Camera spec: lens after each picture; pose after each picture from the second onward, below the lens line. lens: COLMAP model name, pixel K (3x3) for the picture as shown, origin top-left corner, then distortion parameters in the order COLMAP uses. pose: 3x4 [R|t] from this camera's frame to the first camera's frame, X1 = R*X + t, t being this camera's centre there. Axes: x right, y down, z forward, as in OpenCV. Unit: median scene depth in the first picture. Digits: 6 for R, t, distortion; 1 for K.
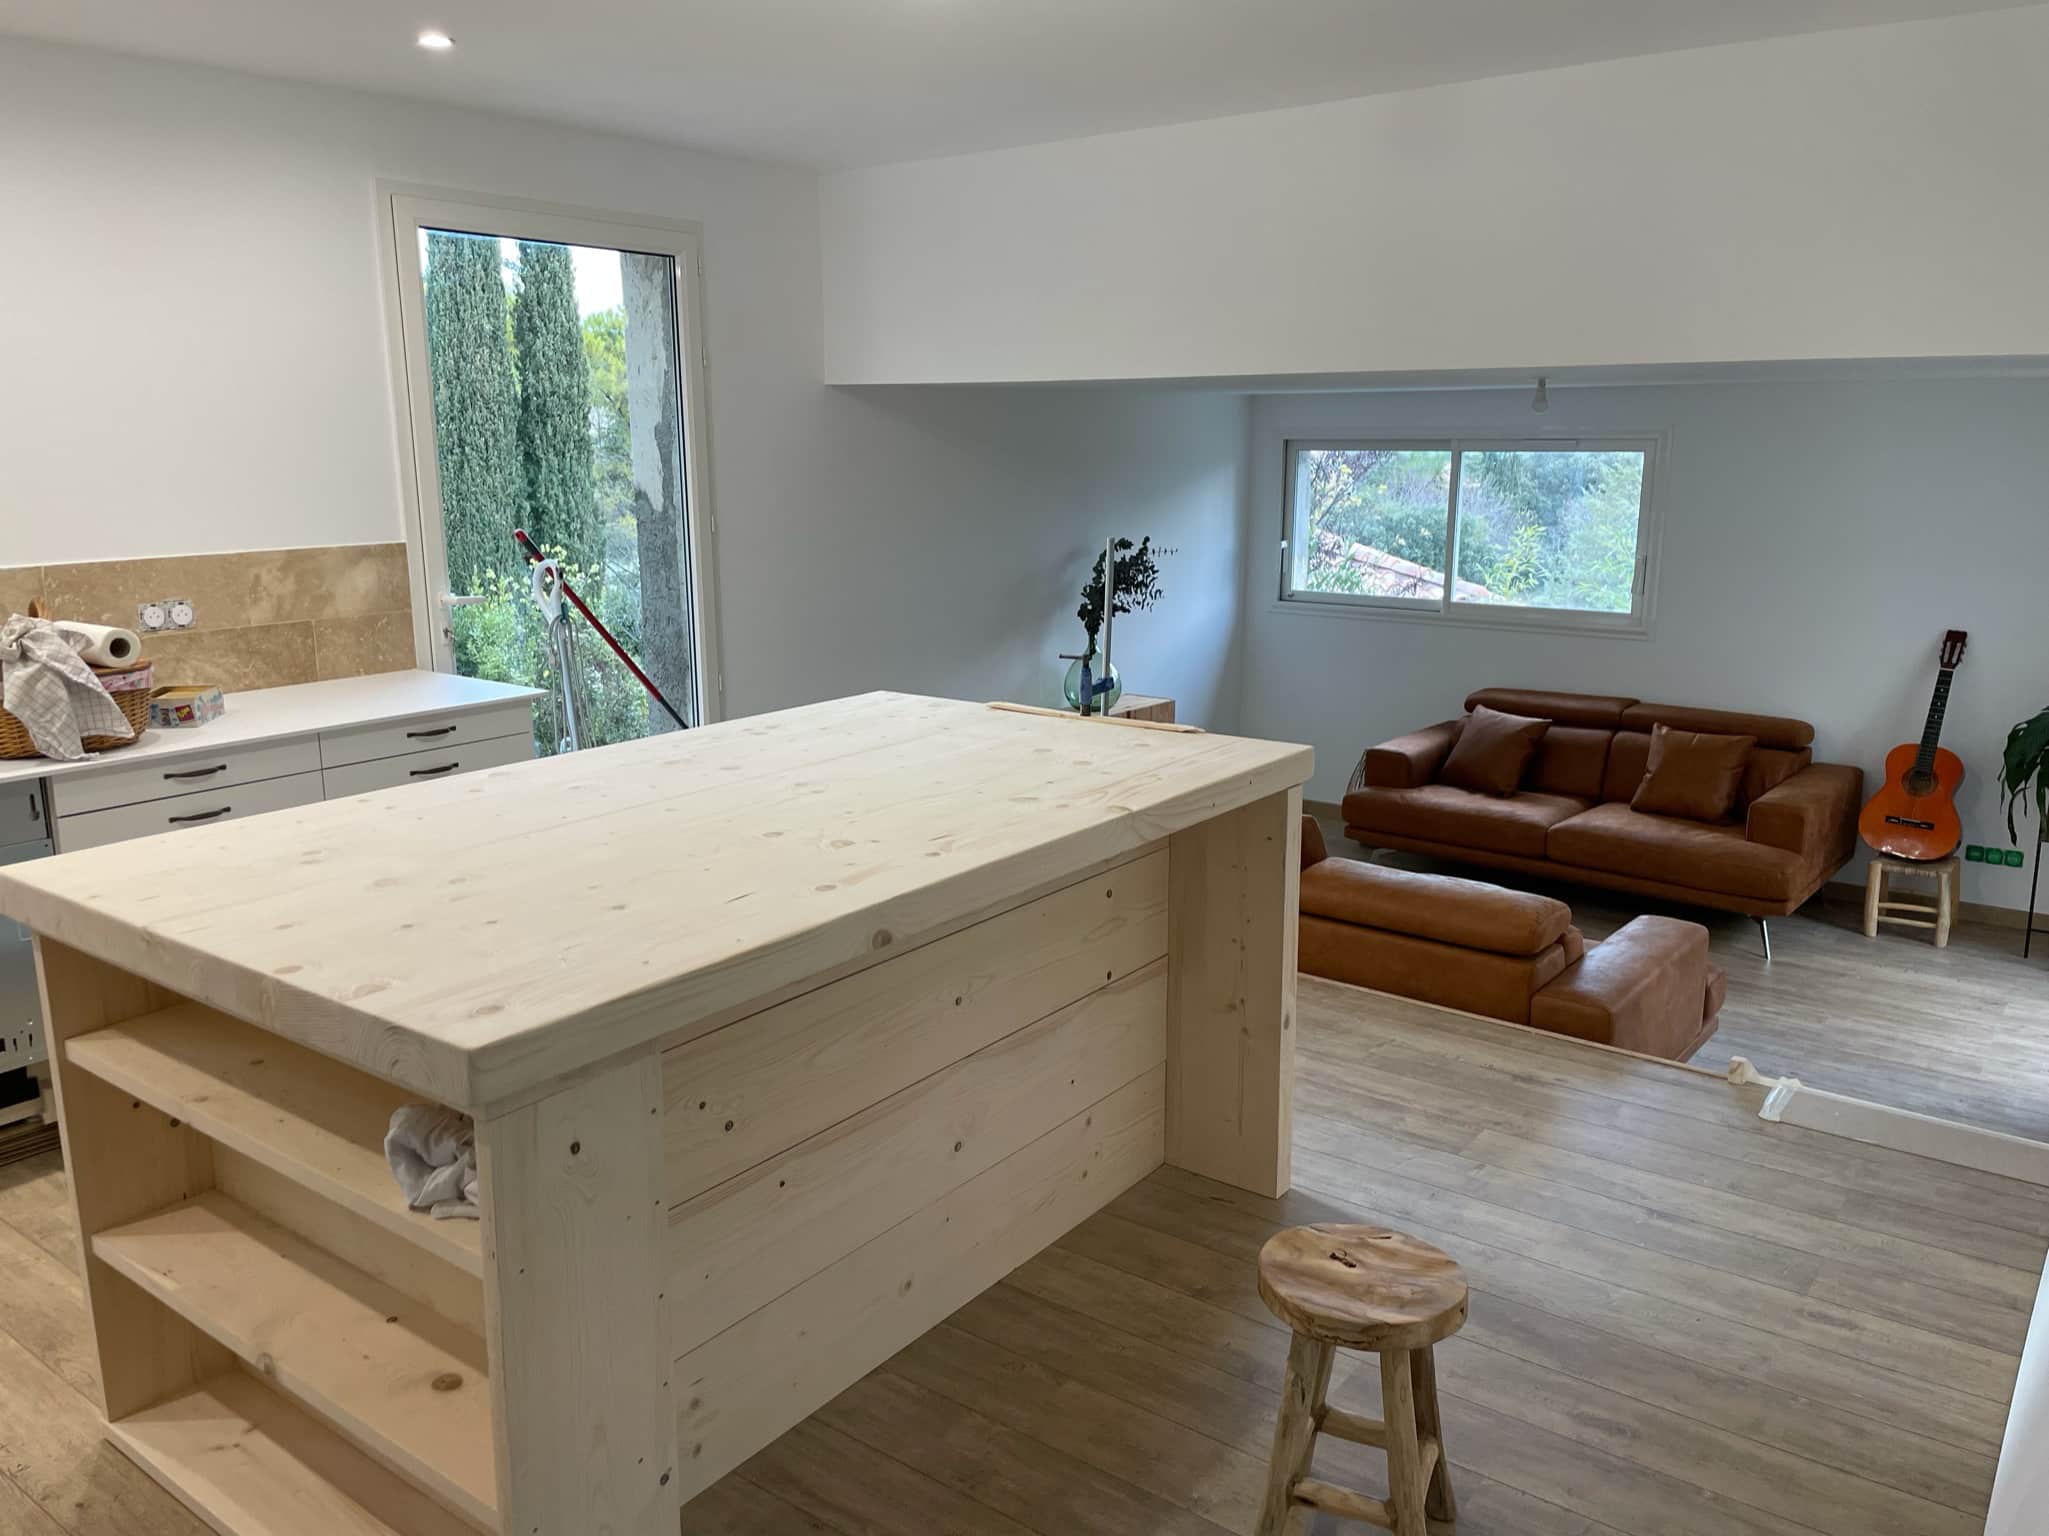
lens RADIAL K [[1600.8, 0, 1024.5], [0, 1600.8, 768.0], [0, 0, 1]] dist [0.006798, 0.000743]
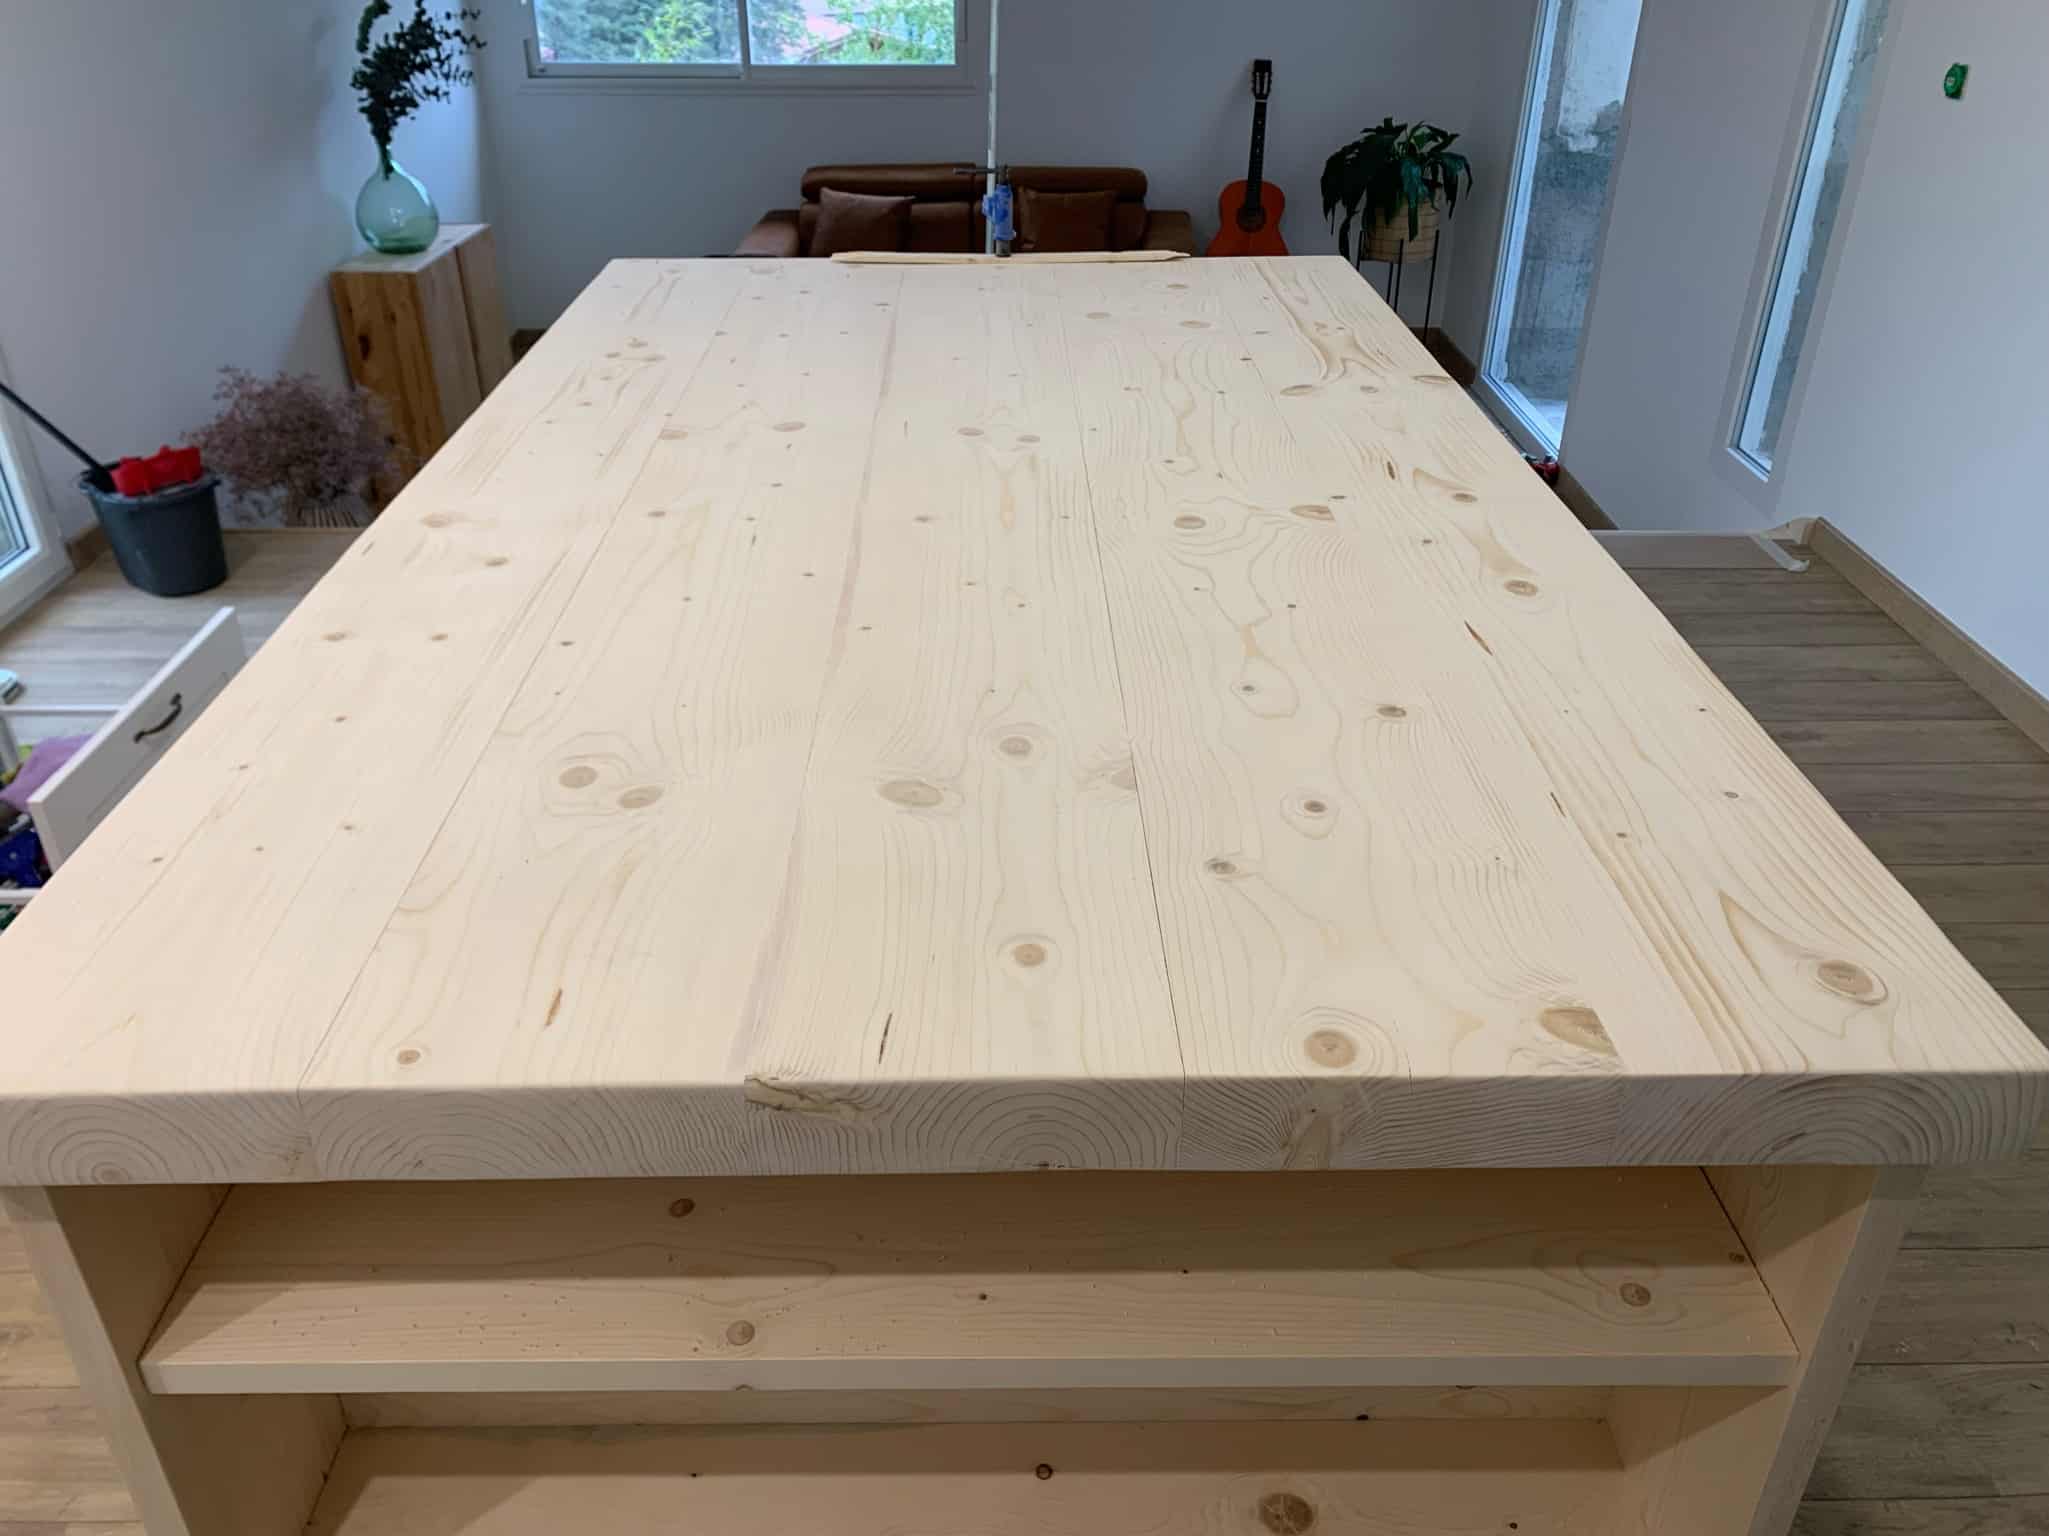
lens RADIAL K [[1579.4, 0, 1024.5], [0, 1579.4, 768.0], [0, 0, 1]] dist [0.011808, 0.004164]
pose [[0.784851, -0.308663, 0.537341, -0.228577], [0.126619, 0.928706, 0.348530, -0.037067], [-0.606610, -0.205507, 0.767978, 0.217972]]
